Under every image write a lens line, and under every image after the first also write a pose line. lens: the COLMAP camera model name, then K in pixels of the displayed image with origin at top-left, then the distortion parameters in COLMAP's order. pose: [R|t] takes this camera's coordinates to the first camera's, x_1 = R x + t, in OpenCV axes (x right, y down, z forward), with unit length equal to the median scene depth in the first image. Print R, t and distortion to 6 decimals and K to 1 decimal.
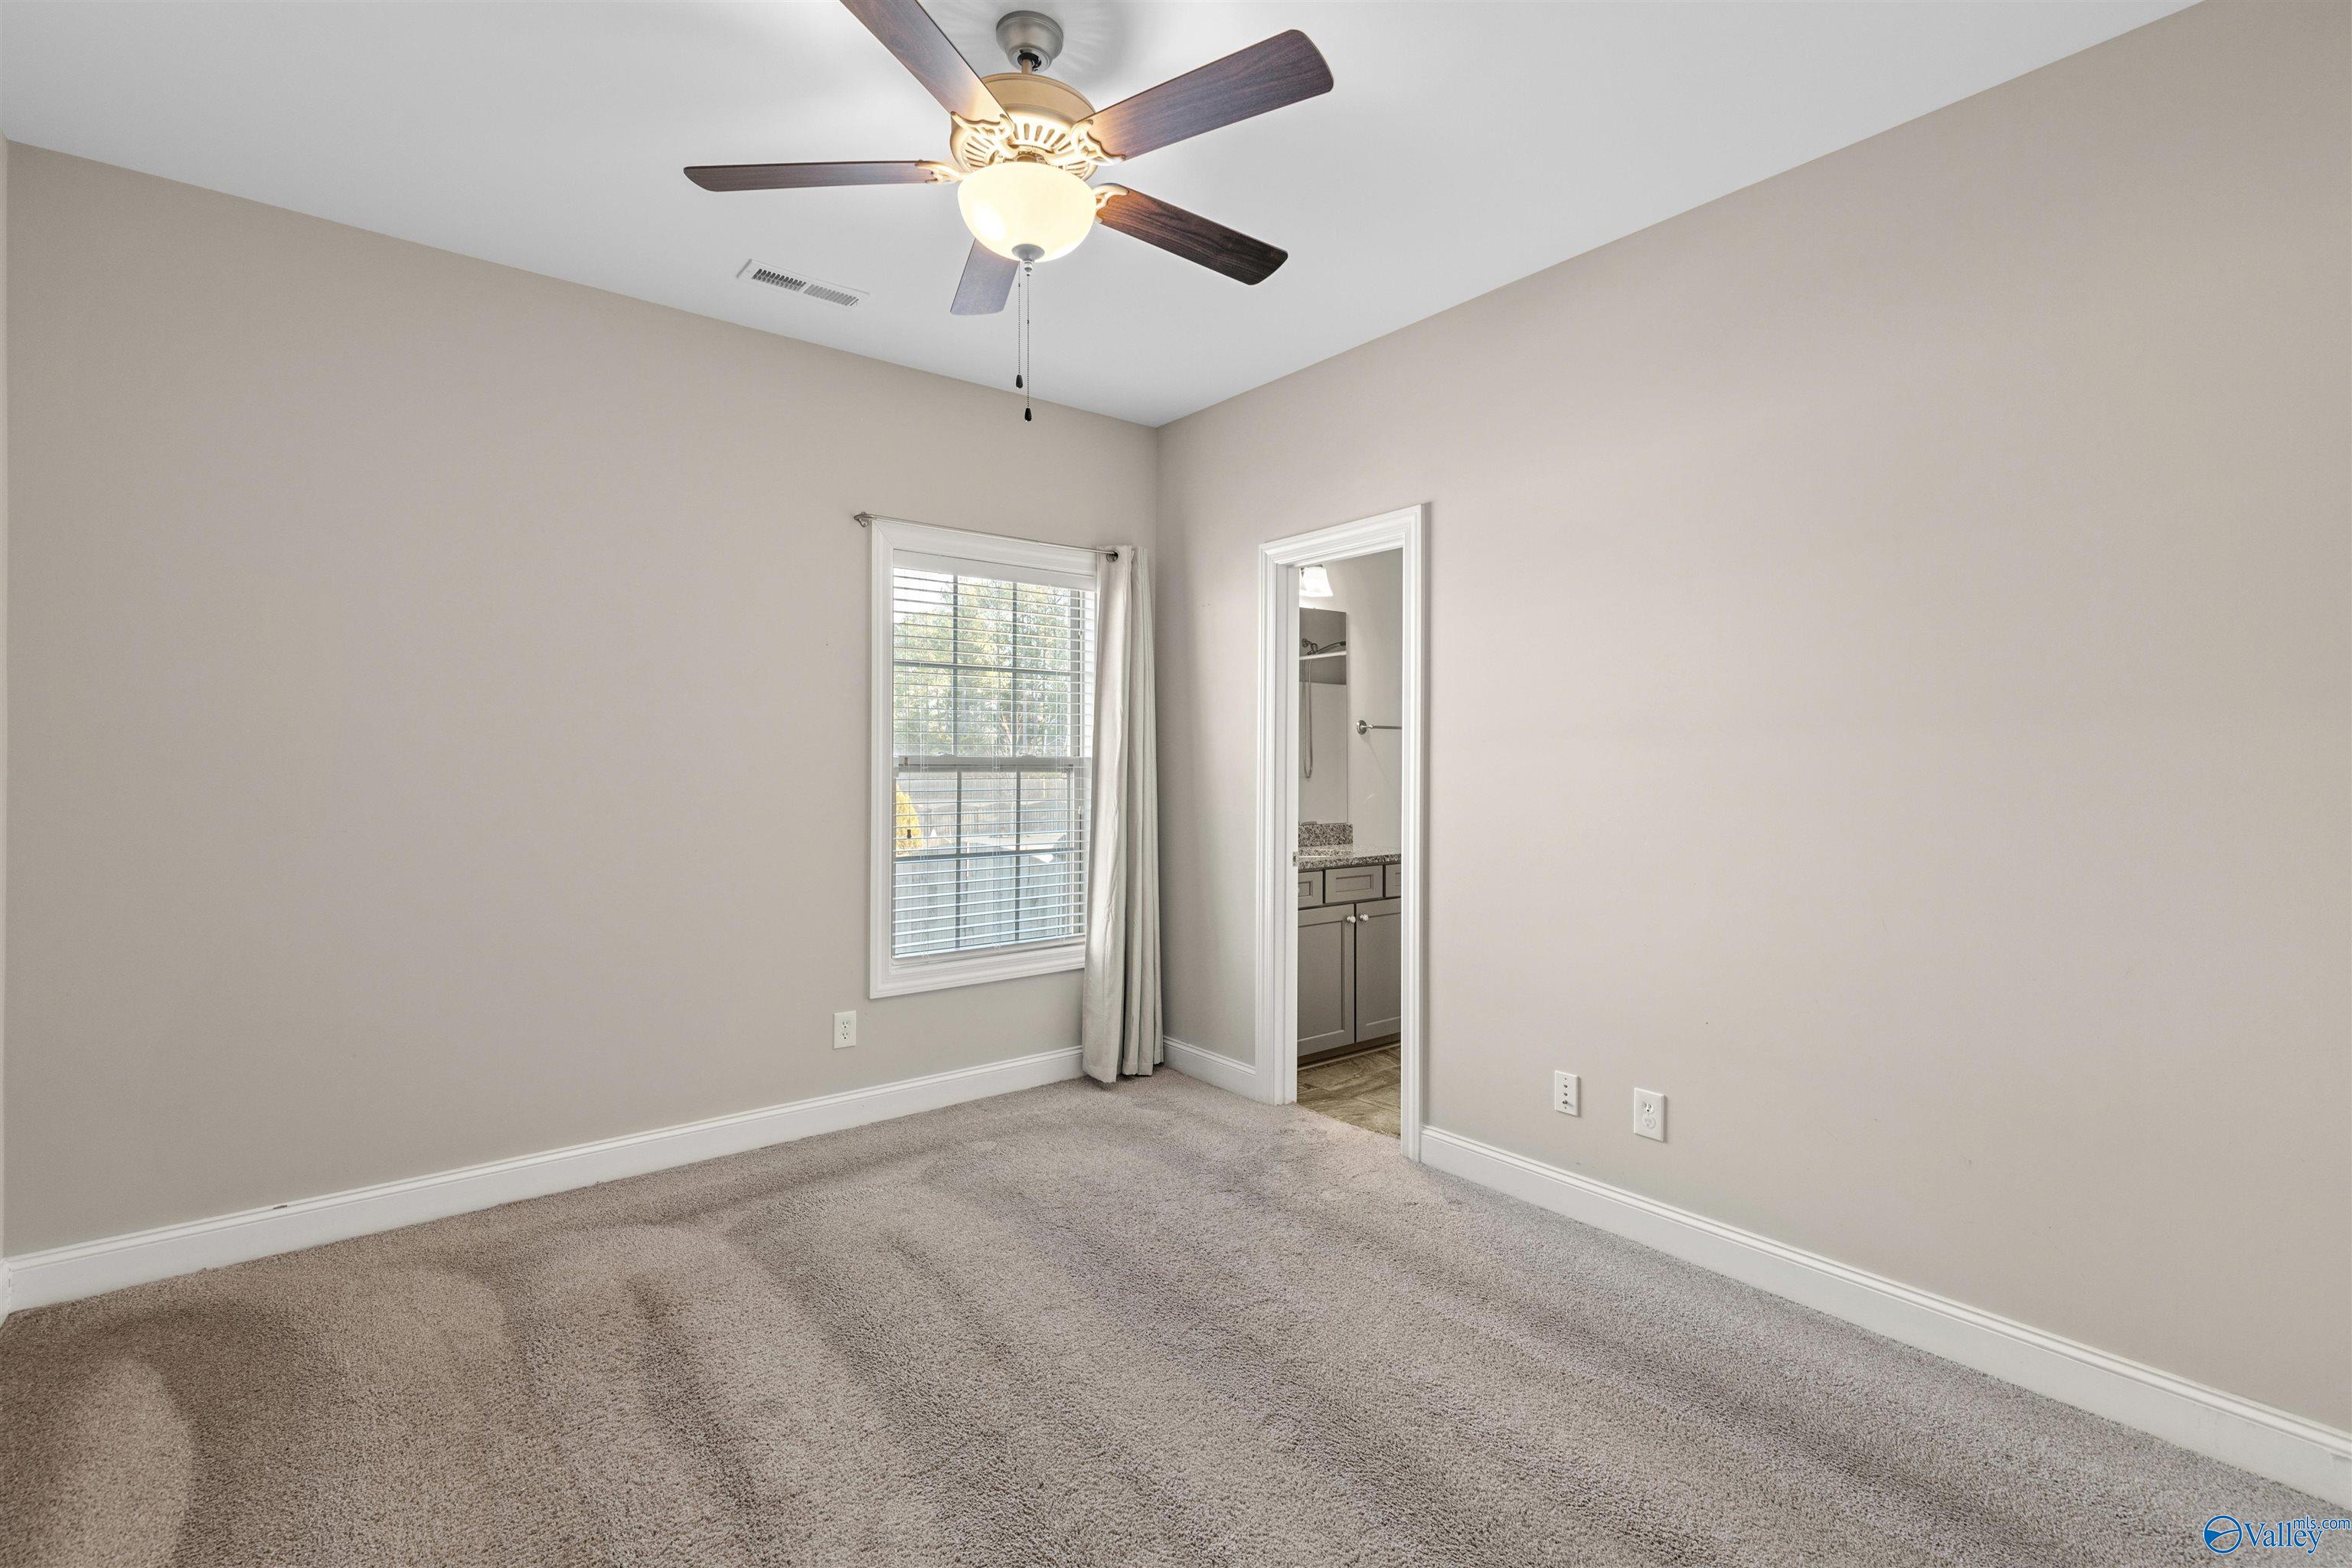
lens RADIAL K [[1065.9, 0, 1187.0], [0, 1065.9, 746.0], [0, 0, 1]] dist [0.003002, 0.000460]
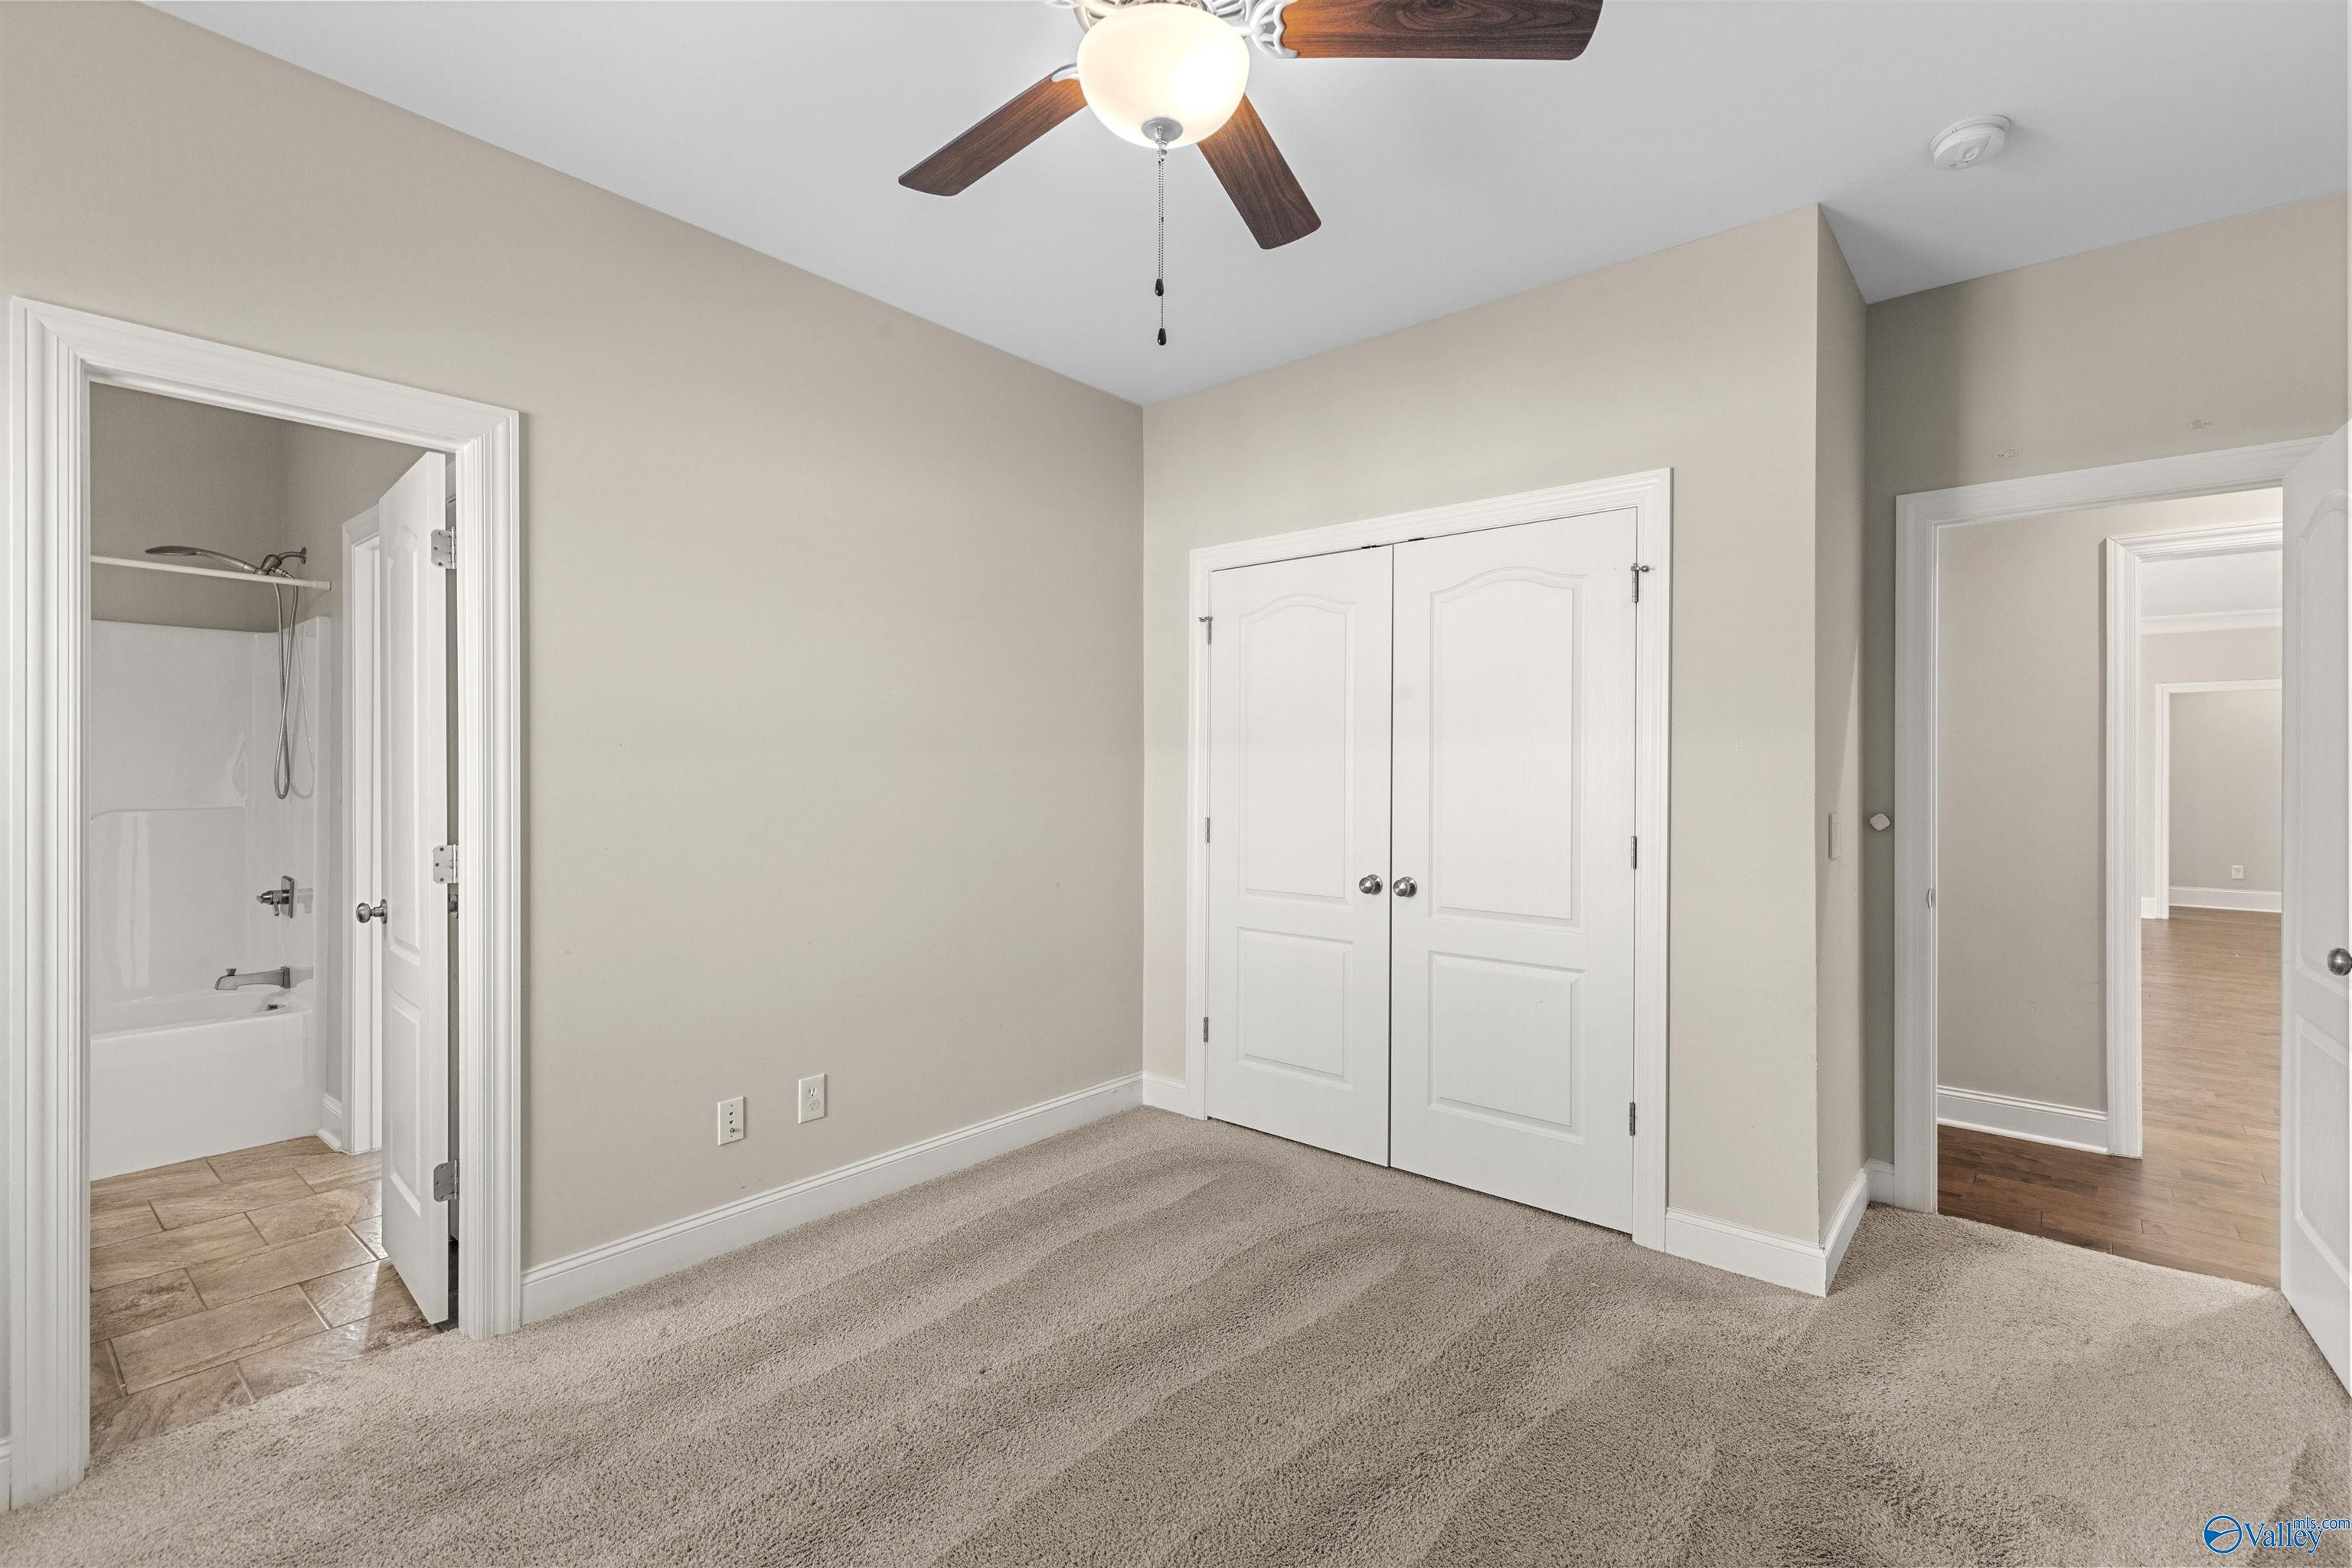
lens RADIAL K [[1065.9, 0, 1187.0], [0, 1065.9, 746.0], [0, 0, 1]] dist [0.003002, 0.000460]
pose [[-0.183416, 0.013271, 0.982946, -0.648173], [-0.013941, 0.999773, -0.016099, 0.004777], [-0.982937, -0.016656, -0.183189, 0.782930]]
